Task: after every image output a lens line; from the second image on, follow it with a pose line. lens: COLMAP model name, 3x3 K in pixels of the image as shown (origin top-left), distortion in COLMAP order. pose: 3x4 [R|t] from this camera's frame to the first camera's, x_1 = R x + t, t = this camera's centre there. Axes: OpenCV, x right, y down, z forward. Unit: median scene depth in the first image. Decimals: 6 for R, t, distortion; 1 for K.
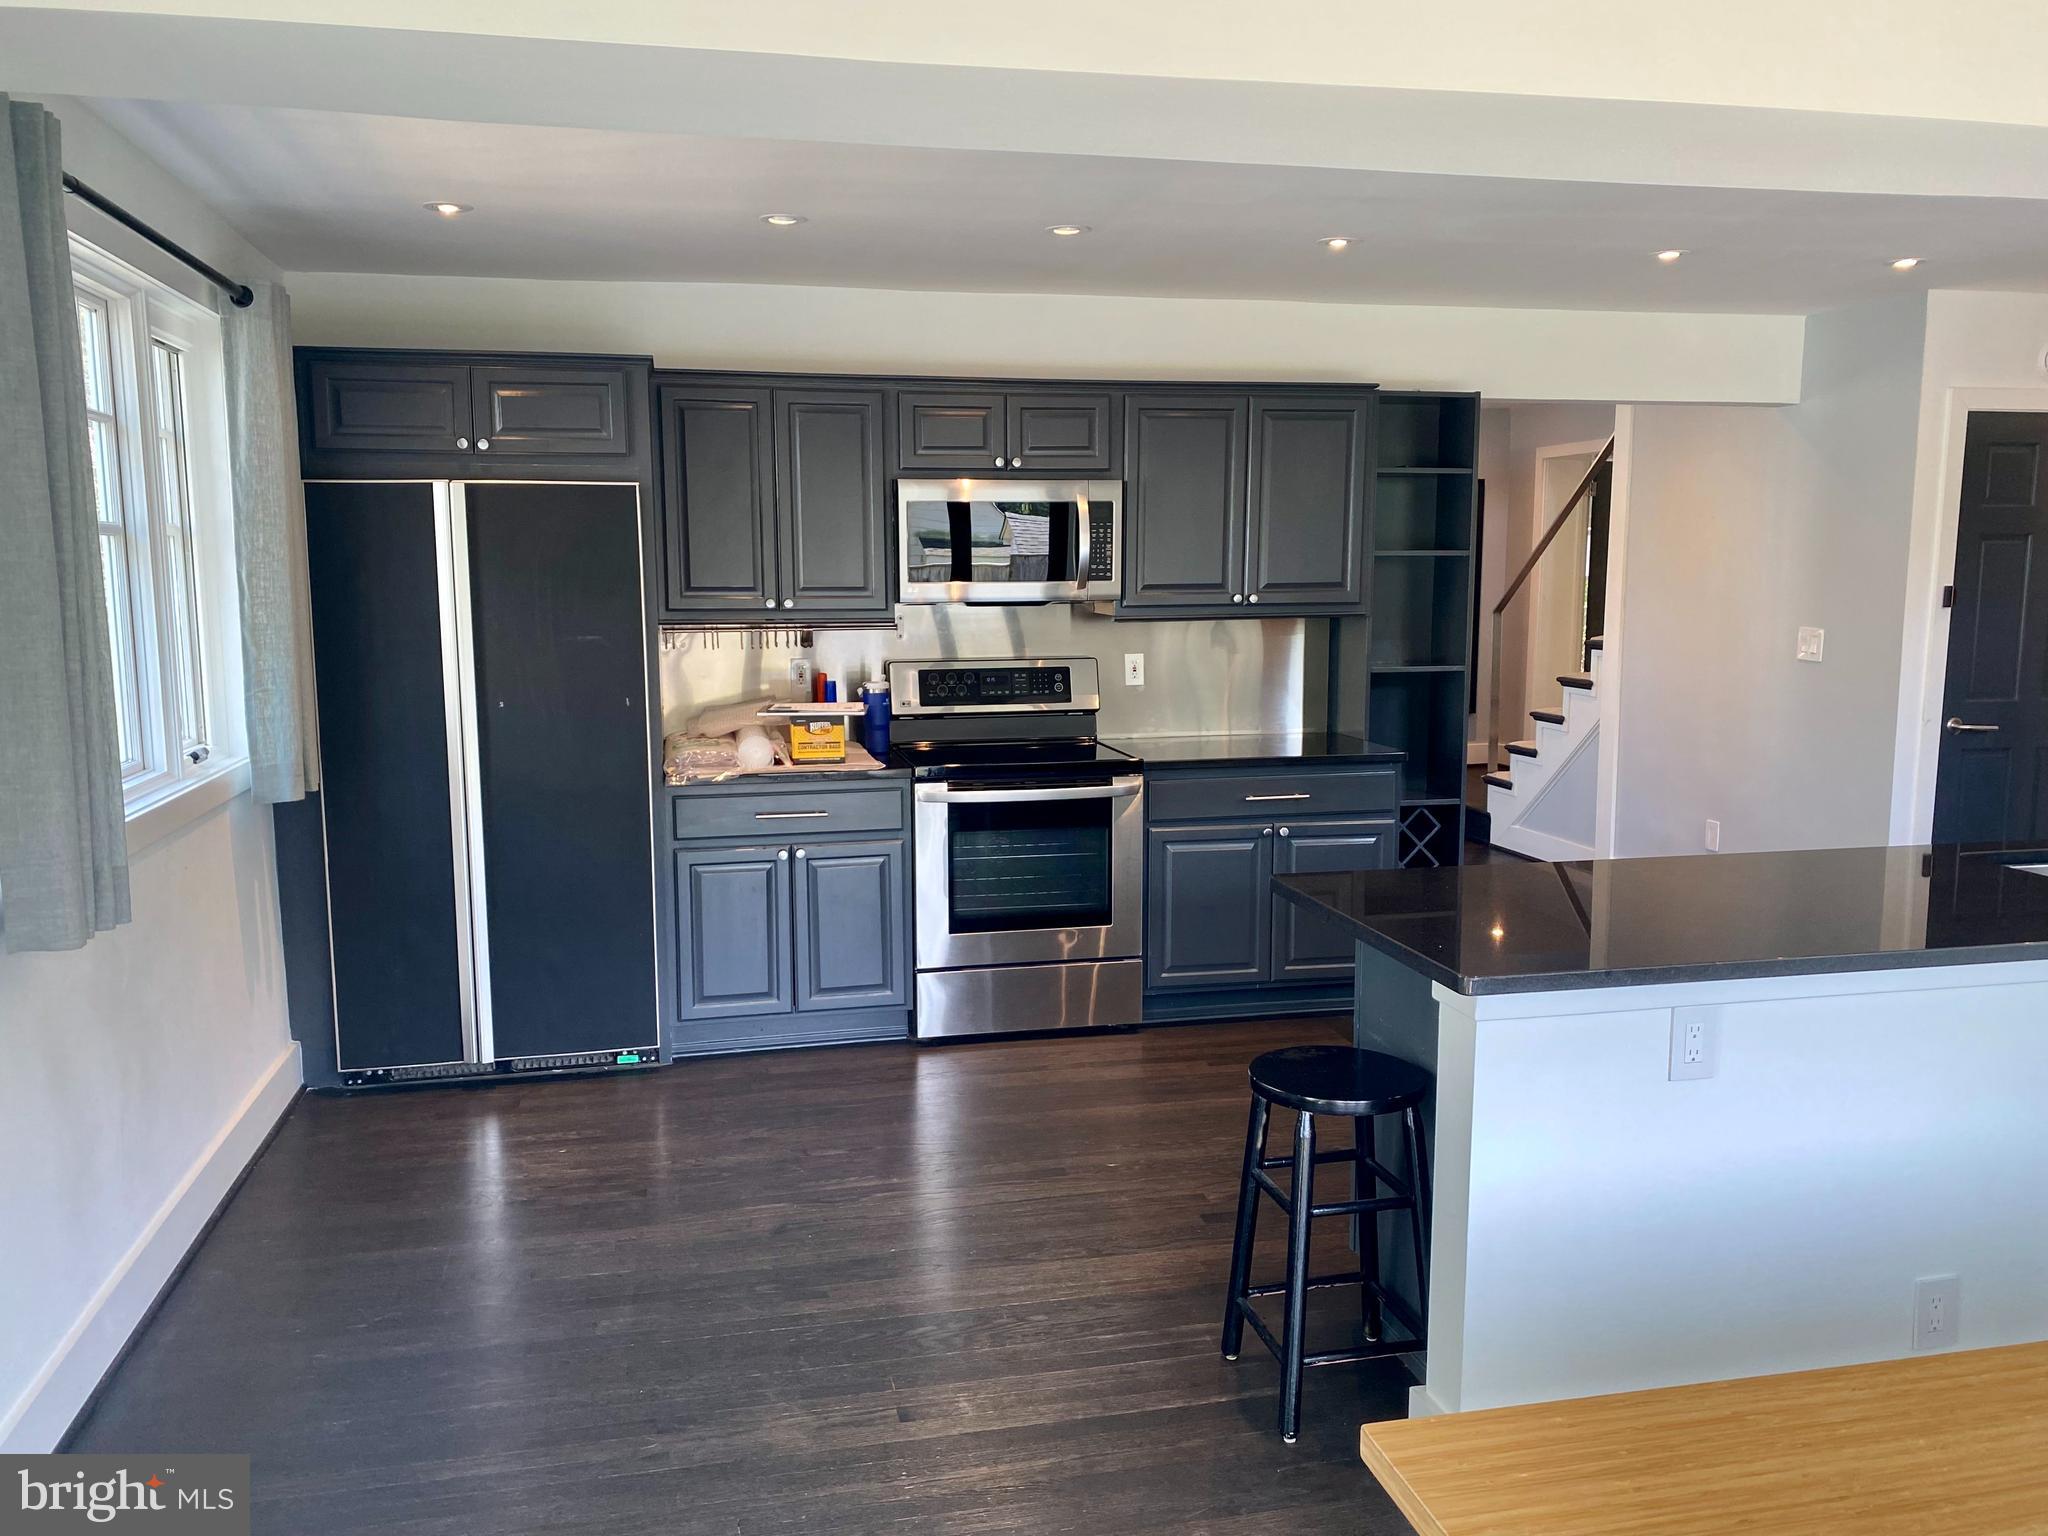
lens RADIAL K [[1537.9, 0, 1024.0], [0, 1537.9, 768.0], [0, 0, 1]] dist [0.071665, -0.142148]
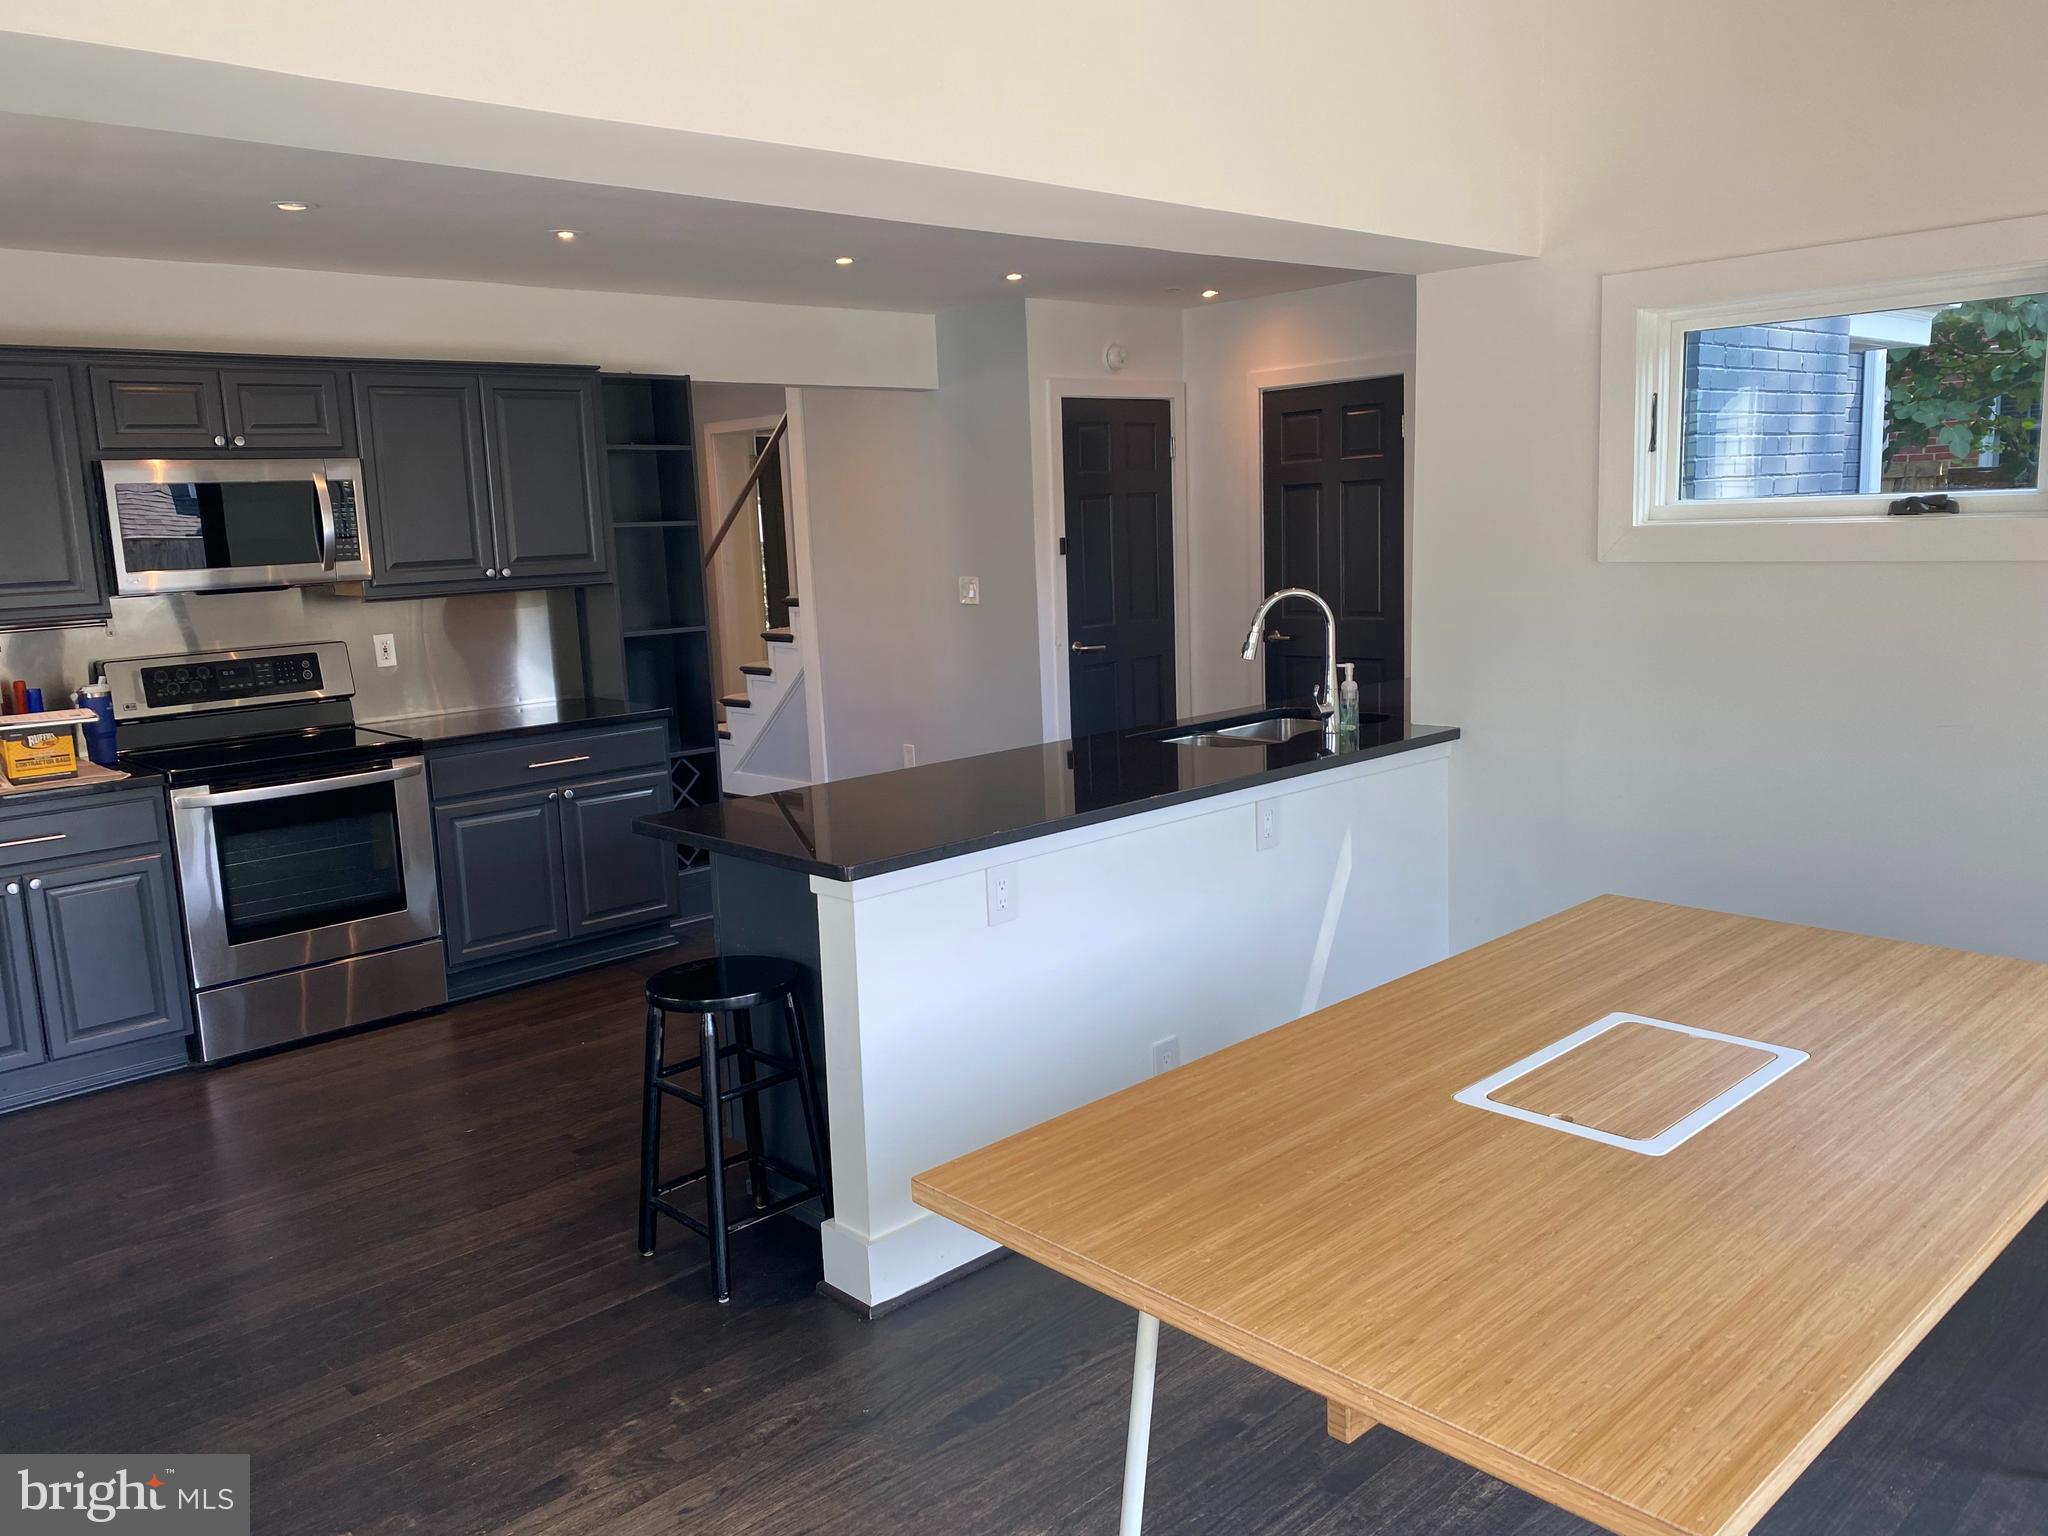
lens RADIAL K [[1606.8, 0, 1024.0], [0, 1606.8, 768.0], [0, 0, 1]] dist [0.005311, -0.059154]
pose [[0.839171, -0.111849, 0.532242, -0.146636], [0.106221, 0.993484, 0.041301, 0.011621], [-0.533394, 0.021877, 0.845584, -0.082717]]
